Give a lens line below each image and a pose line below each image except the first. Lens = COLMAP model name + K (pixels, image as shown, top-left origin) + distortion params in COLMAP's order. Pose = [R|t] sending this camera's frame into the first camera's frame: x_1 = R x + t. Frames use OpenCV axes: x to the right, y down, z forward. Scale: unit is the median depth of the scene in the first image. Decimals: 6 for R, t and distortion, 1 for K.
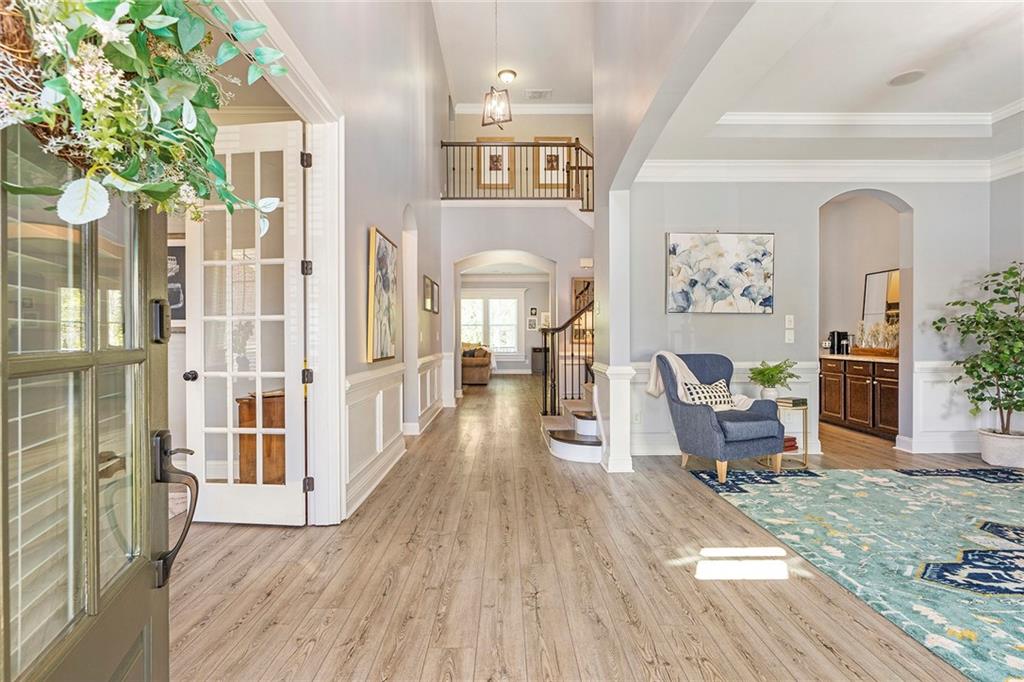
lens RADIAL K [[485.2, 0, 519.7], [0, 485.2, 339.2], [0, 0, 1]] dist [-0.009699, 0.002510]
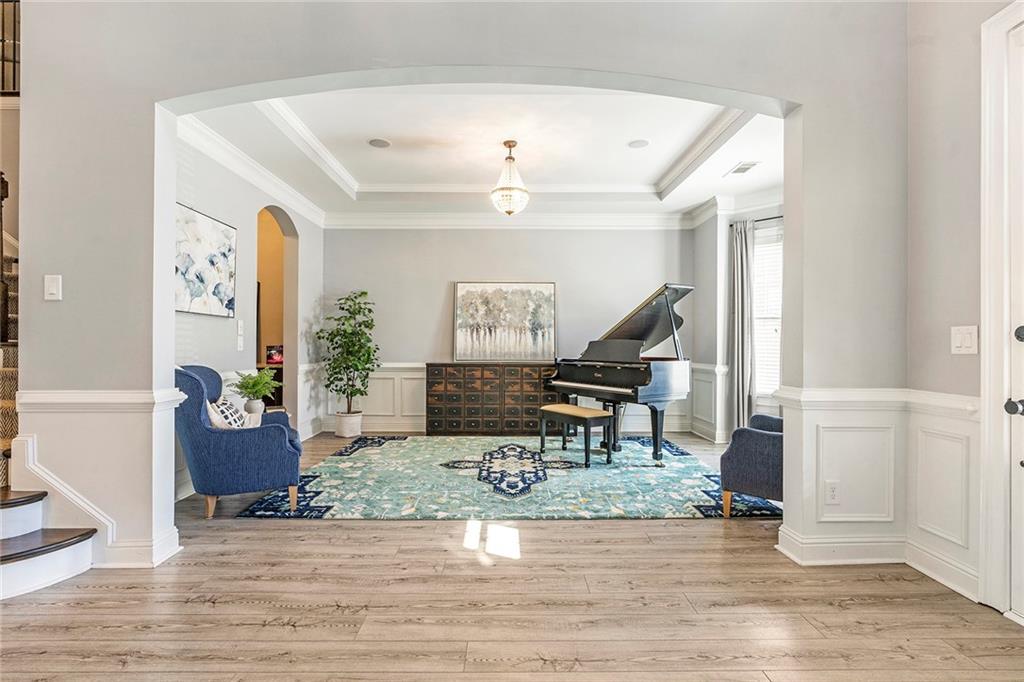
lens RADIAL K [[474.0, 0, 511.9], [0, 474.0, 344.7], [0, 0, 1]] dist [-0.005601, 0.000481]
pose [[0.026899, 0.002394, 0.999635, -0.472289], [0.002871, 0.999993, -0.002472, 0.000574], [-0.999634, 0.002936, 0.026892, 0.643239]]
